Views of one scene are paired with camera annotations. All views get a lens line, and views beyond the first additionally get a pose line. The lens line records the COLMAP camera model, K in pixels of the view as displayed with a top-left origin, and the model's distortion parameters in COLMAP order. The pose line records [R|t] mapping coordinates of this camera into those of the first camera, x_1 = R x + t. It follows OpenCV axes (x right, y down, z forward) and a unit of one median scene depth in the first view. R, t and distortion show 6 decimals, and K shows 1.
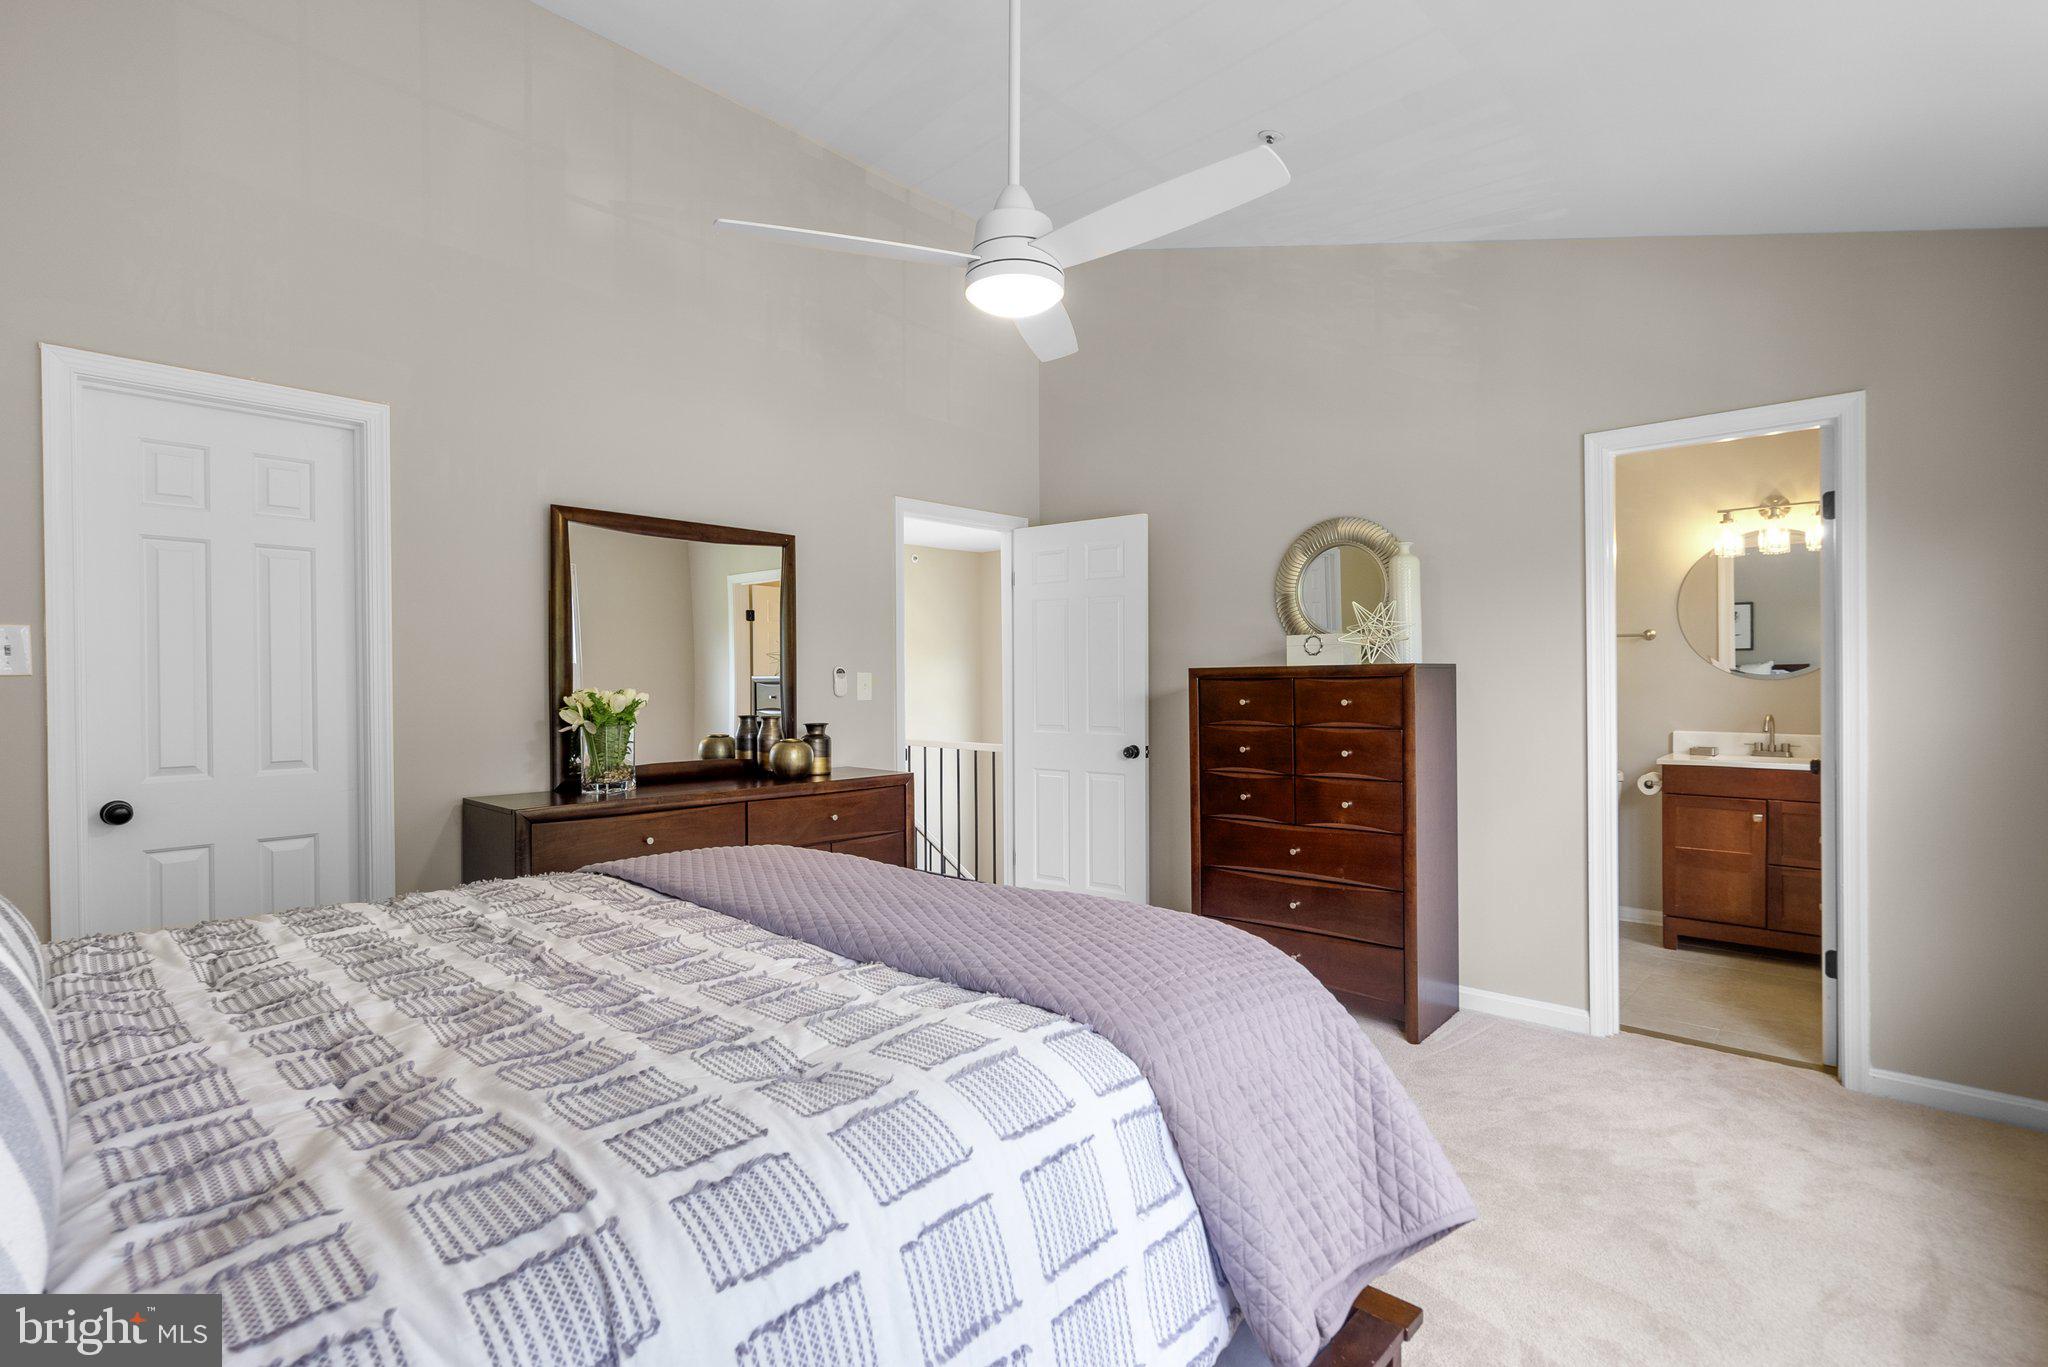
lens RADIAL K [[945.6, 0, 1024.8], [0, 945.6, 681.7], [0, 0, 1]] dist [0.000279, 0.000417]
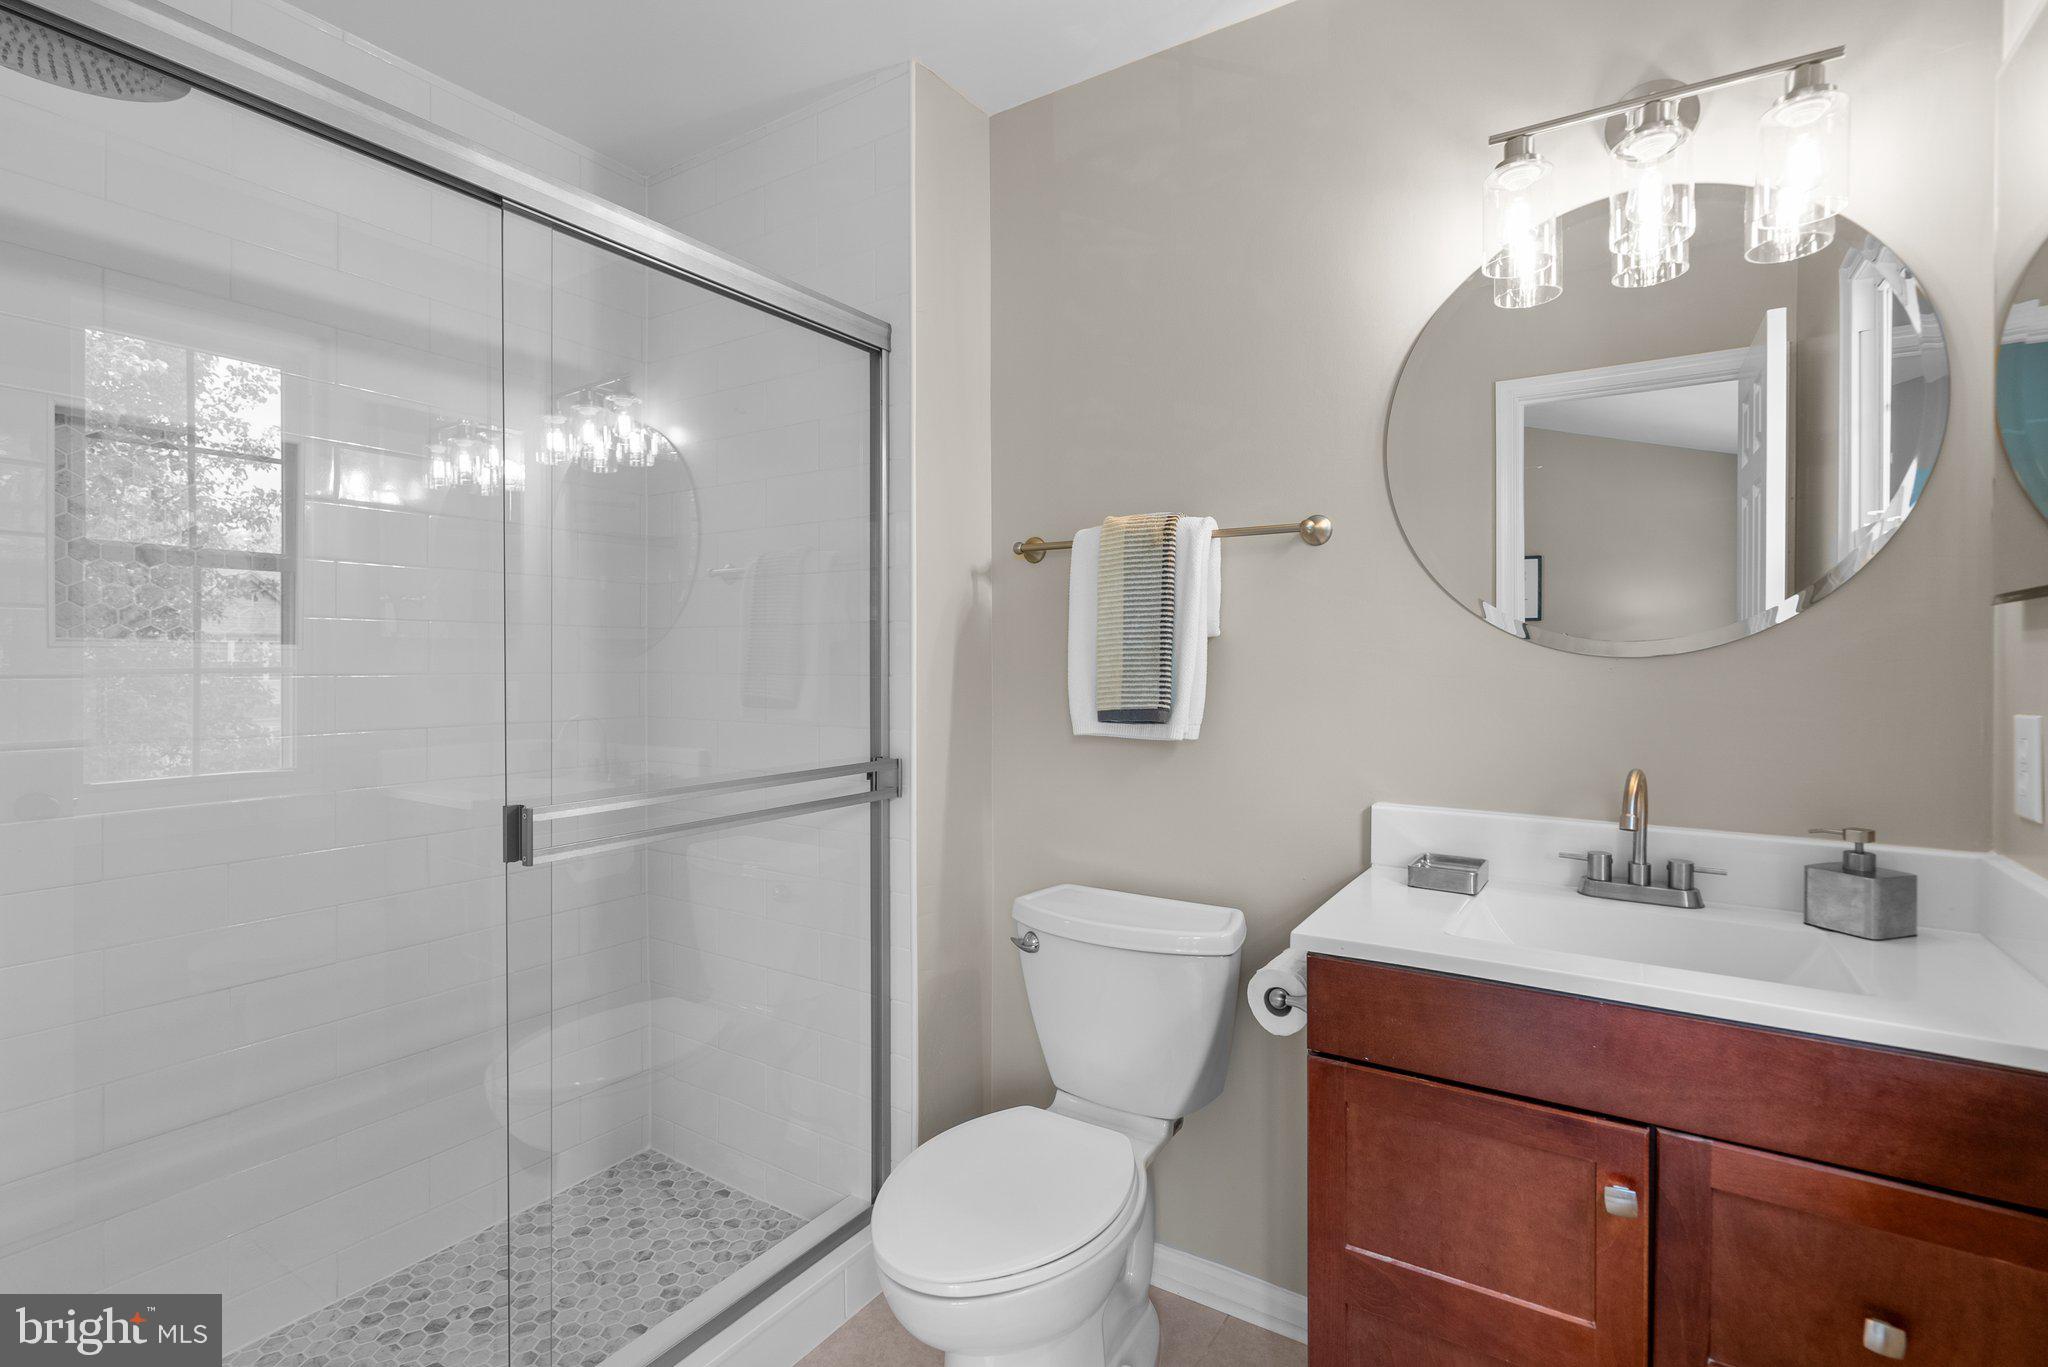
lens RADIAL K [[958.7, 0, 1019.3], [0, 958.7, 682.3], [0, 0, 1]] dist [-0.003529, -0.000219]
pose [[0.985930, 0.001890, 0.167150, 0.528867], [-0.003913, 0.999923, 0.011777, 0.003964], [-0.167115, -0.012266, 0.985861, 0.715486]]
